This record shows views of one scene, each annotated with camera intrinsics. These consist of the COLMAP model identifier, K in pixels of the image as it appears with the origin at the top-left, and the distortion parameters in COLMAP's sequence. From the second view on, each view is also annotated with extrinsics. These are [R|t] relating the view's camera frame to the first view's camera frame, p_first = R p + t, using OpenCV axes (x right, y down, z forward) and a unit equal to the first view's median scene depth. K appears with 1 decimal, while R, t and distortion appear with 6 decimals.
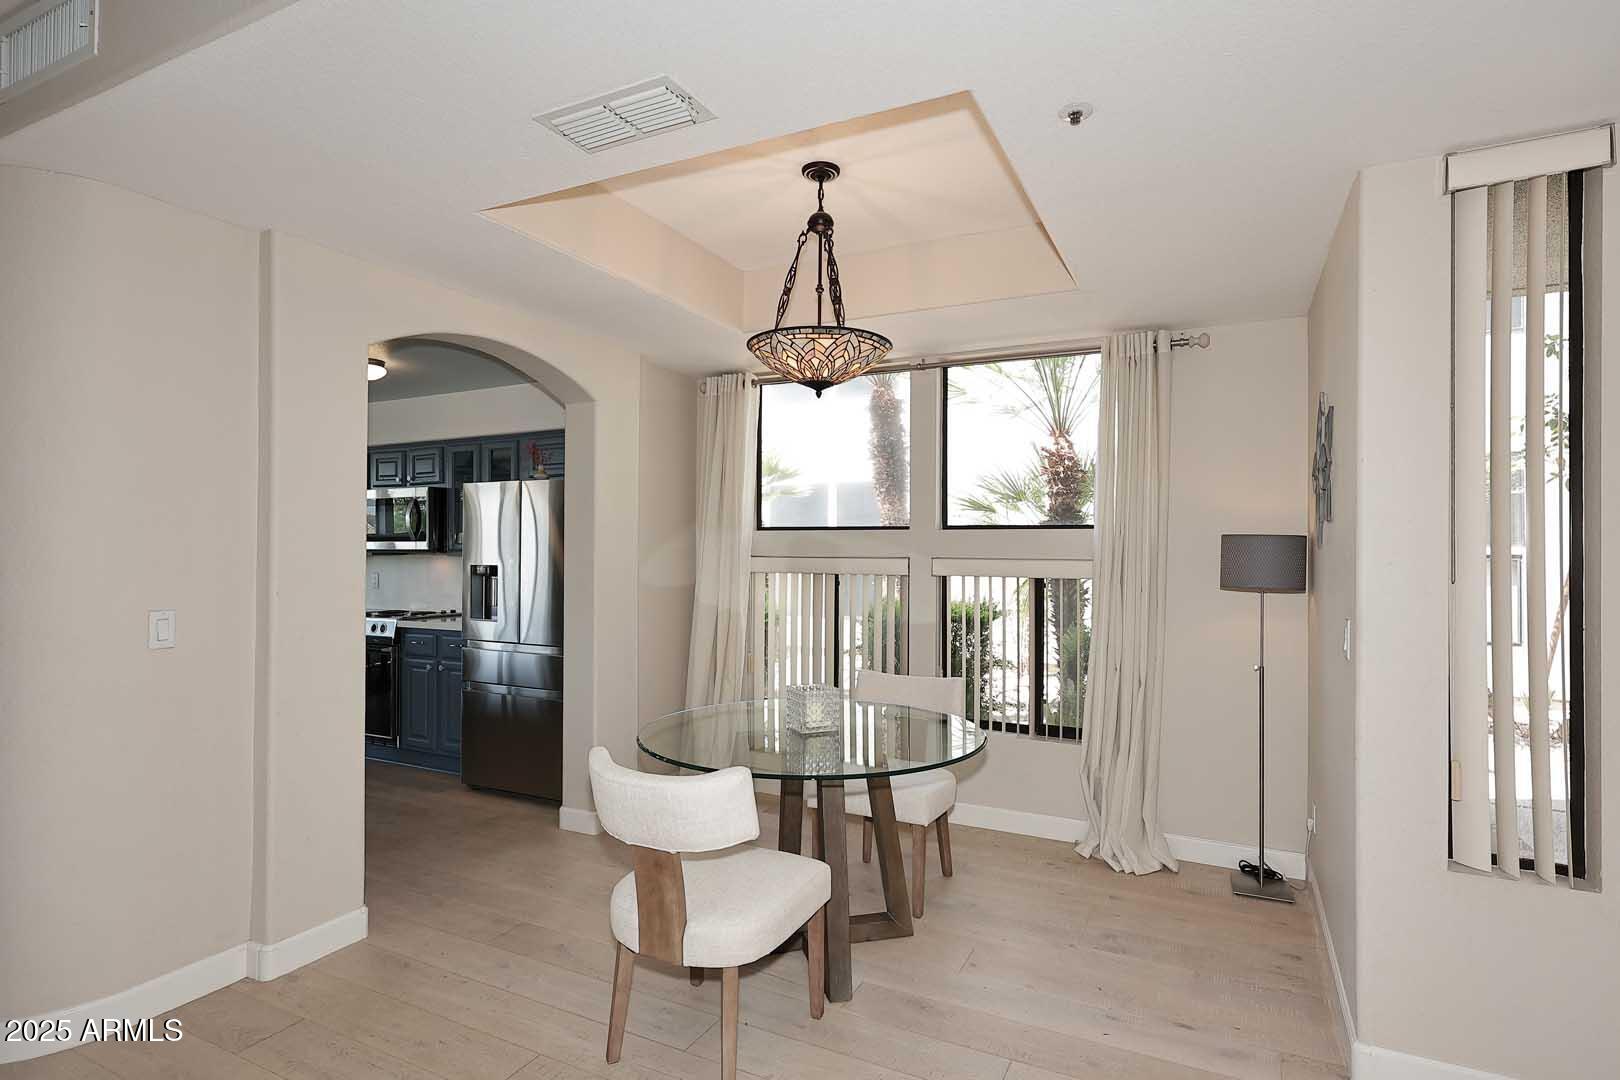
lens RADIAL K [[838.1, 0, 814.8], [0, 838.1, 542.2], [0, 0, 1]] dist [0.002888, -0.000444]
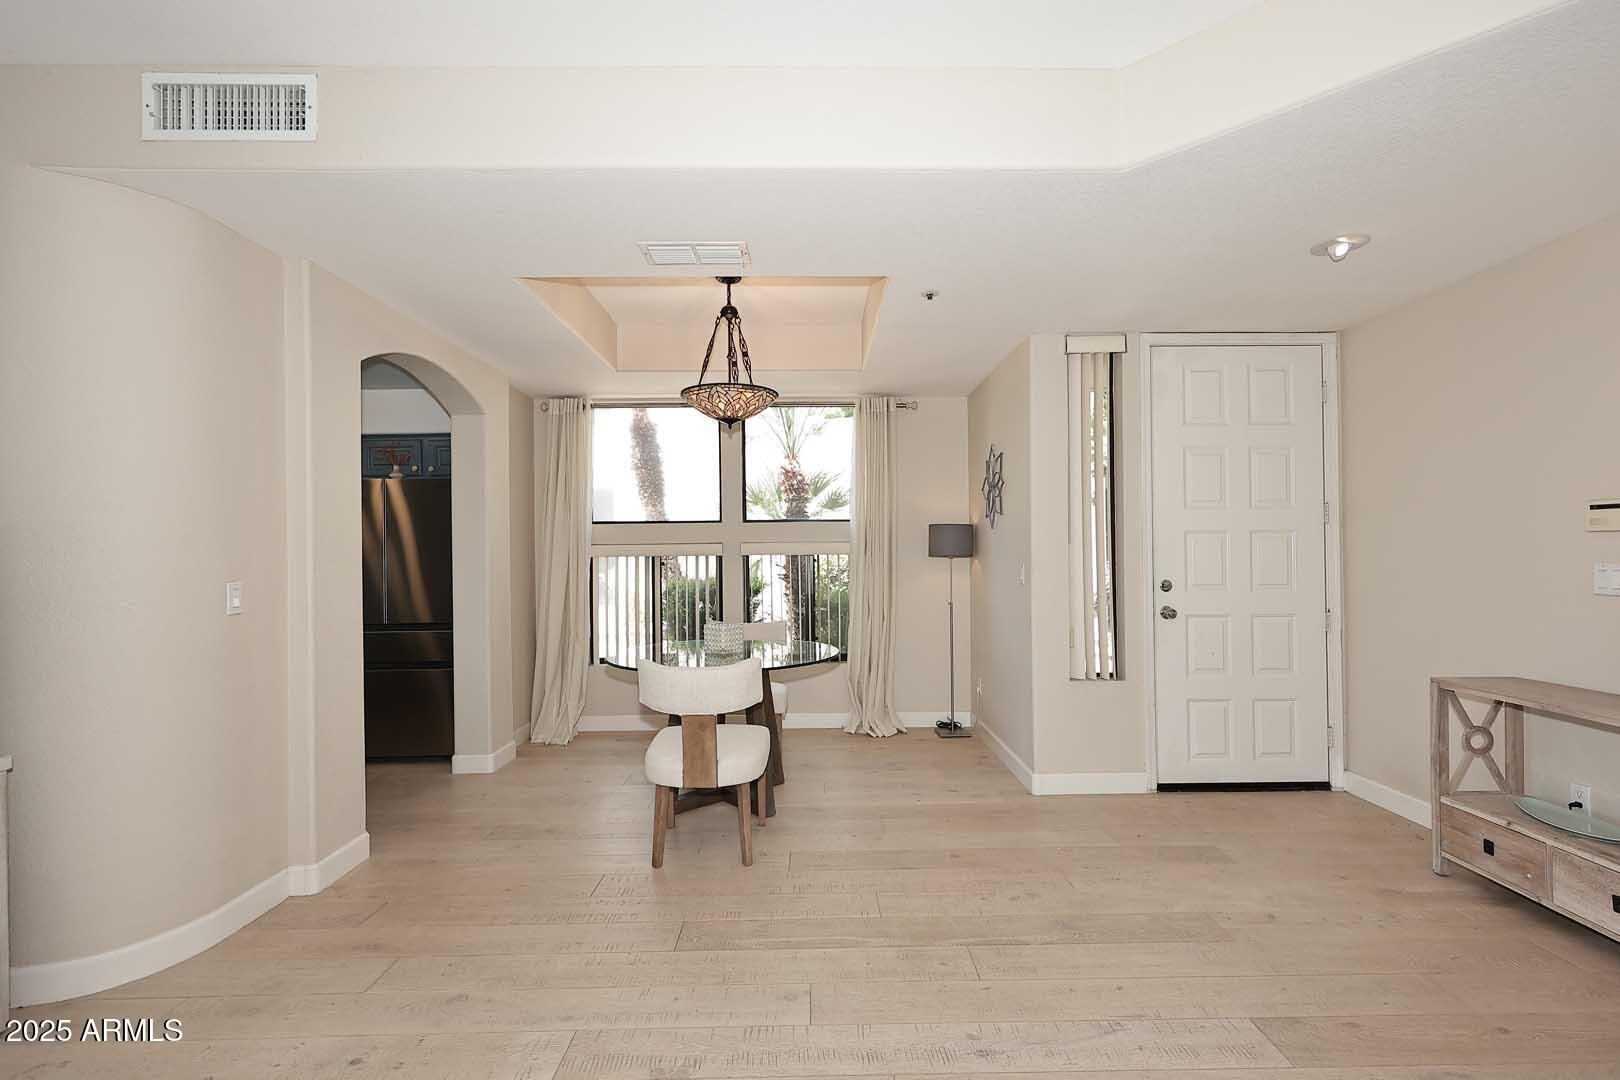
lens RADIAL K [[770.3, 0, 810.4], [0, 770.3, 547.2], [0, 0, 1]] dist [0.017958, 0.000153]
pose [[0.885972, -0.010059, 0.463629, -0.436609], [0.011269, 0.999936, 0.000160, 0.033833], [-0.463601, 0.005083, 0.886030, -0.244895]]
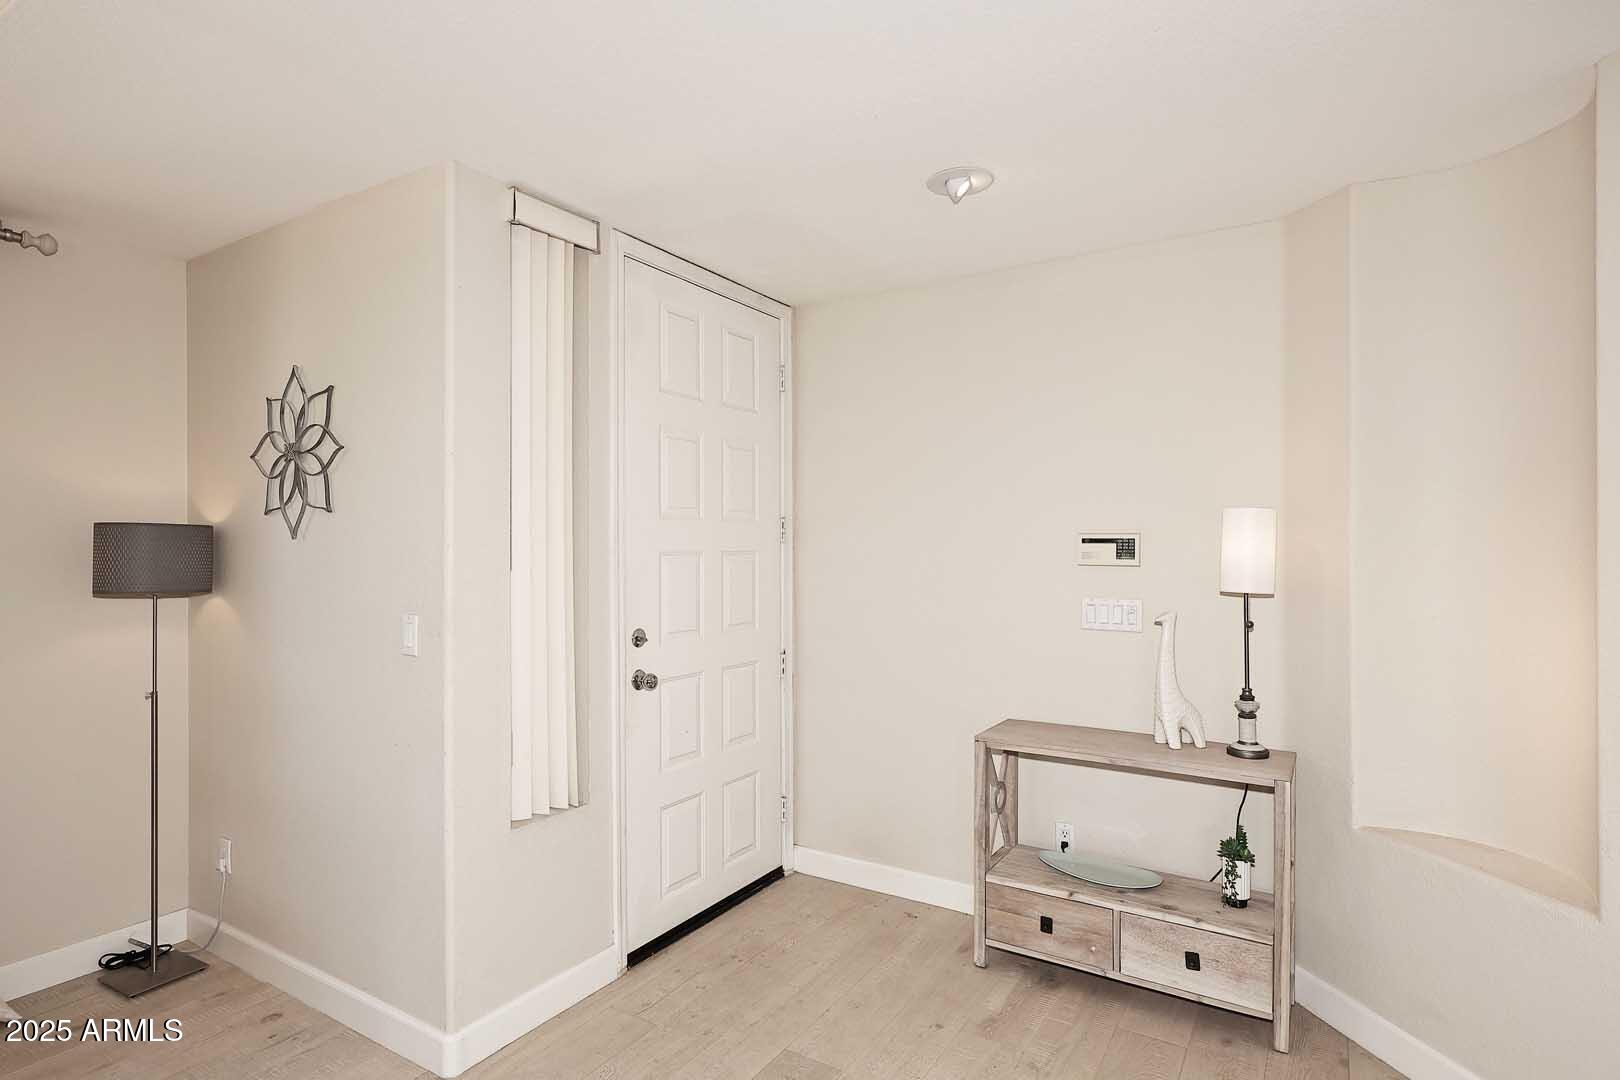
lens RADIAL K [[838.1, 0, 814.1], [0, 838.1, 541.3], [0, 0, 1]] dist [0.002888, -0.000444]
pose [[0.064798, -0.003920, 0.997891, -0.209870], [-0.007127, 0.999965, 0.004391, -0.000282], [-0.997873, -0.007396, 0.064768, 0.332860]]
